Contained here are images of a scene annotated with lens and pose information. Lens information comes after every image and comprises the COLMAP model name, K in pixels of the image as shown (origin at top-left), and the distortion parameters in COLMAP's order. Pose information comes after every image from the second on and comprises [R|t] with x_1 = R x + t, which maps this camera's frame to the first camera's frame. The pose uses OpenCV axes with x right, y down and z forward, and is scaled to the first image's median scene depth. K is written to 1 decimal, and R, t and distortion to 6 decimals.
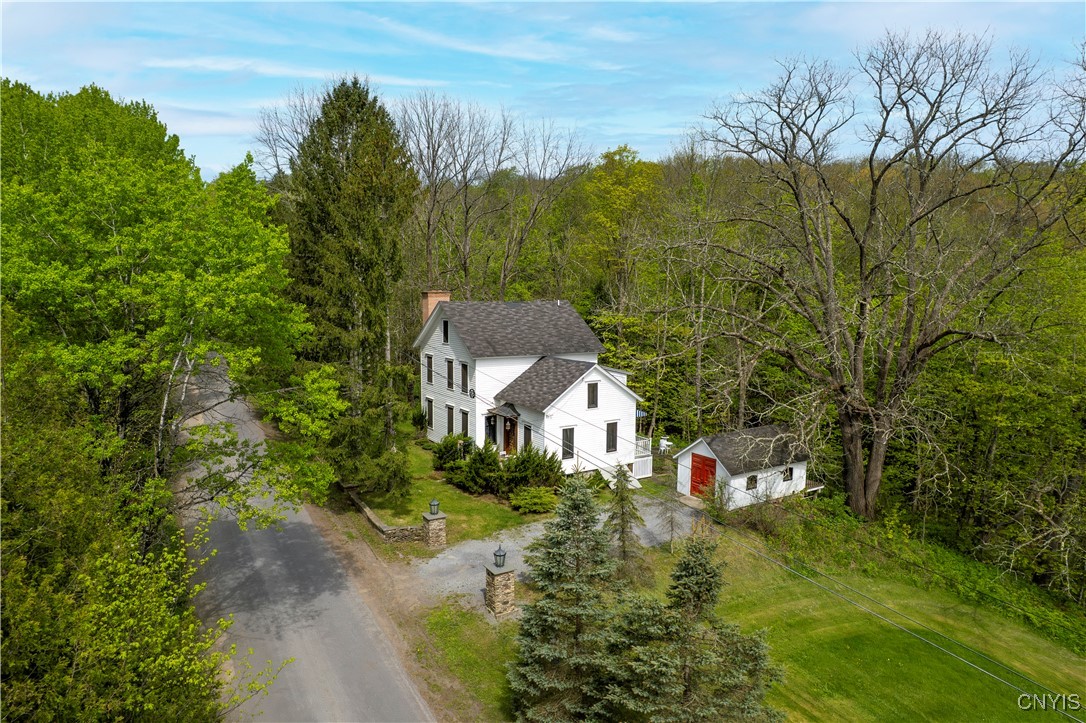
lens RADIAL K [[683.8, 0, 543.0], [0, 683.8, 361.5], [0, 0, 1]] dist [-0.038671, -0.000320]
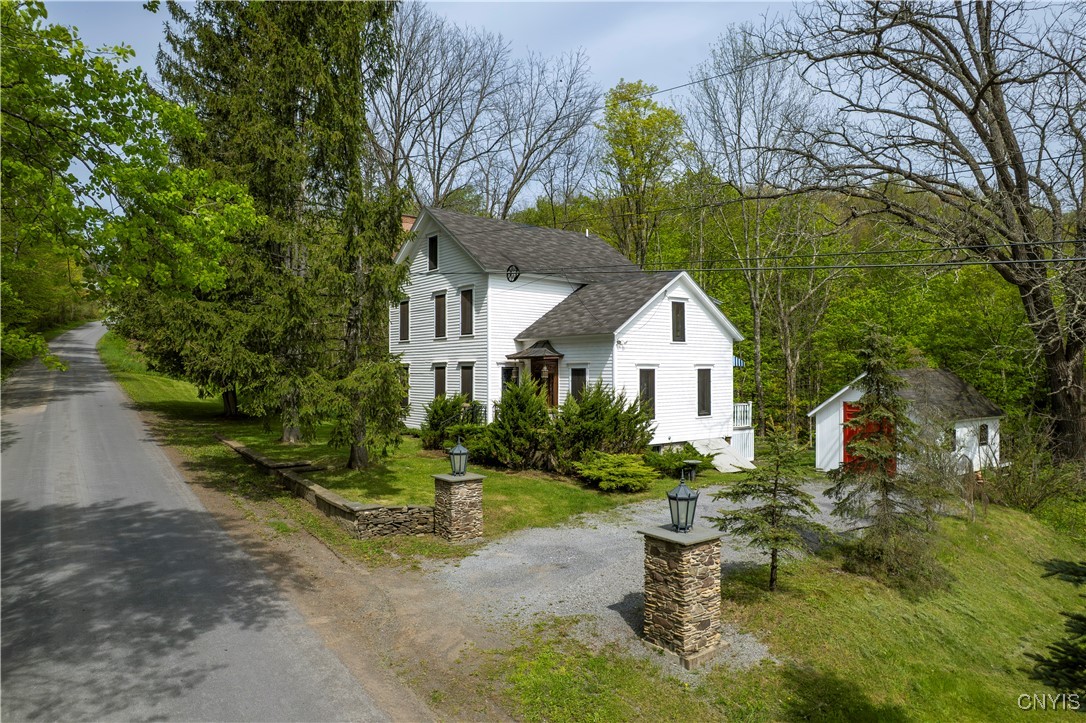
lens RADIAL K [[683.8, 0, 543.0], [0, 683.8, 361.5], [0, 0, 1]] dist [-0.038671, -0.000320]
pose [[0.994785, -0.007461, 0.101724, -0.128927], [0.019756, 0.992529, -0.120398, 0.176396], [-0.100066, 0.121780, 0.987500, 0.429630]]
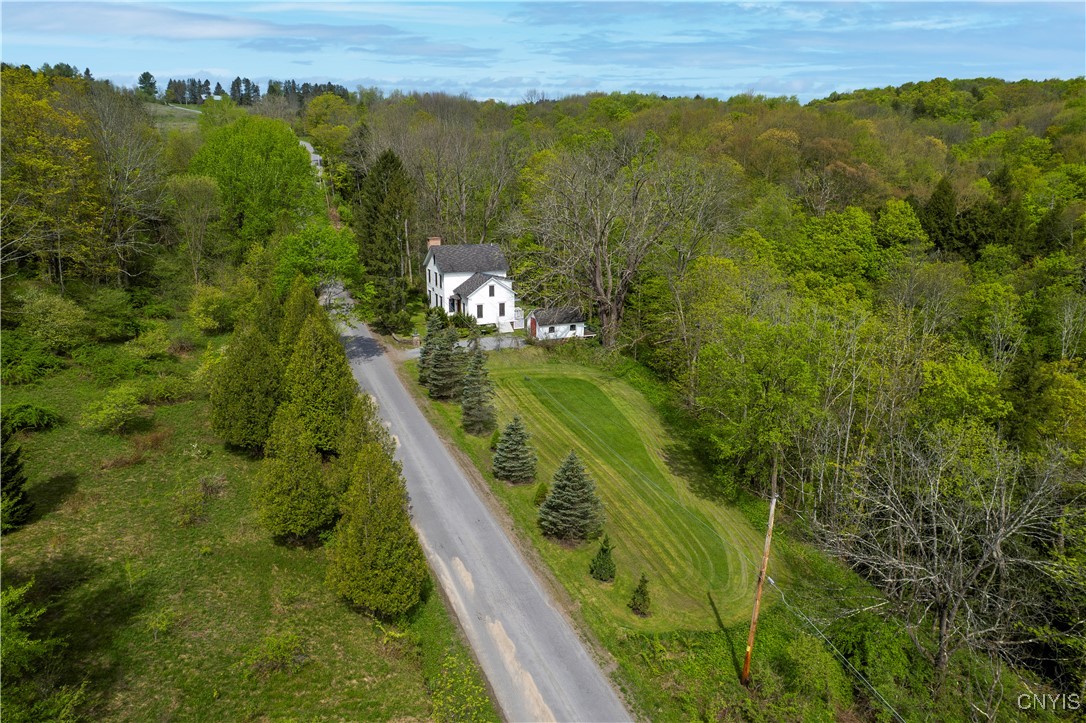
lens RADIAL K [[683.8, 0, 543.0], [0, 683.8, 361.5], [0, 0, 1]] dist [-0.038671, -0.000320]
pose [[0.991897, 0.037355, -0.121432, 0.582083], [-0.017086, 0.986337, 0.163851, -0.104354], [0.125894, -0.160448, 0.978983, -1.380575]]
